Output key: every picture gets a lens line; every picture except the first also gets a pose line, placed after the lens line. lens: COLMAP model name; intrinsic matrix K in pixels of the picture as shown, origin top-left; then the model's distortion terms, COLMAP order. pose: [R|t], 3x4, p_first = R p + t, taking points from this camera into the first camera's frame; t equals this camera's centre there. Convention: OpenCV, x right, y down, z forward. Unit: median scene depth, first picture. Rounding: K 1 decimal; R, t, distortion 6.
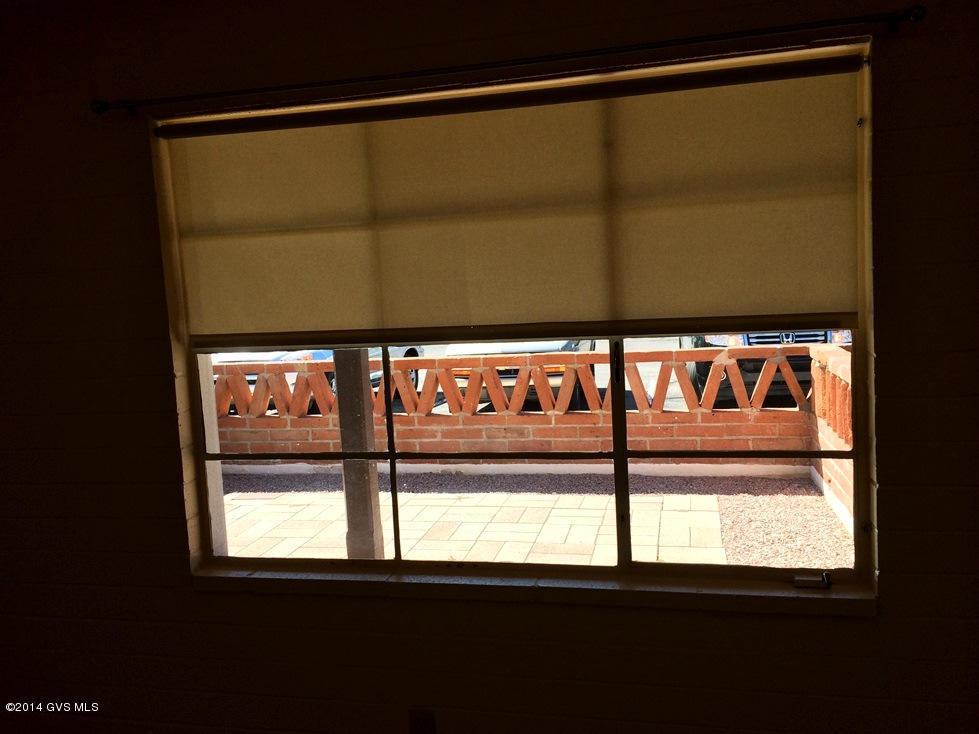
lens RADIAL K [[861.4, 0, 490.2], [0, 861.4, 366.7], [0, 0, 1]] dist [0.088992, -0.119789]
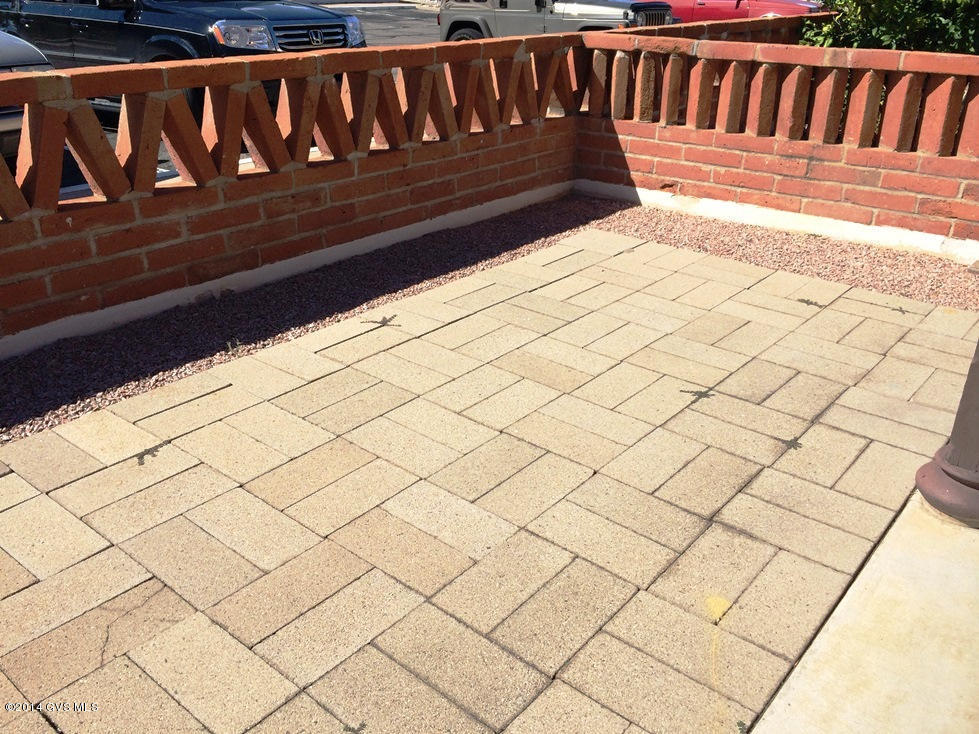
lens RADIAL K [[861.4, 0, 489.5], [0, 861.4, 367.9], [0, 0, 1]] dist [0.088992, -0.119789]
pose [[0.456899, -0.319580, 0.830127, -0.429840], [0.062034, 0.942408, 0.328662, -0.000634], [-0.887353, -0.098669, 0.450410, 0.611445]]
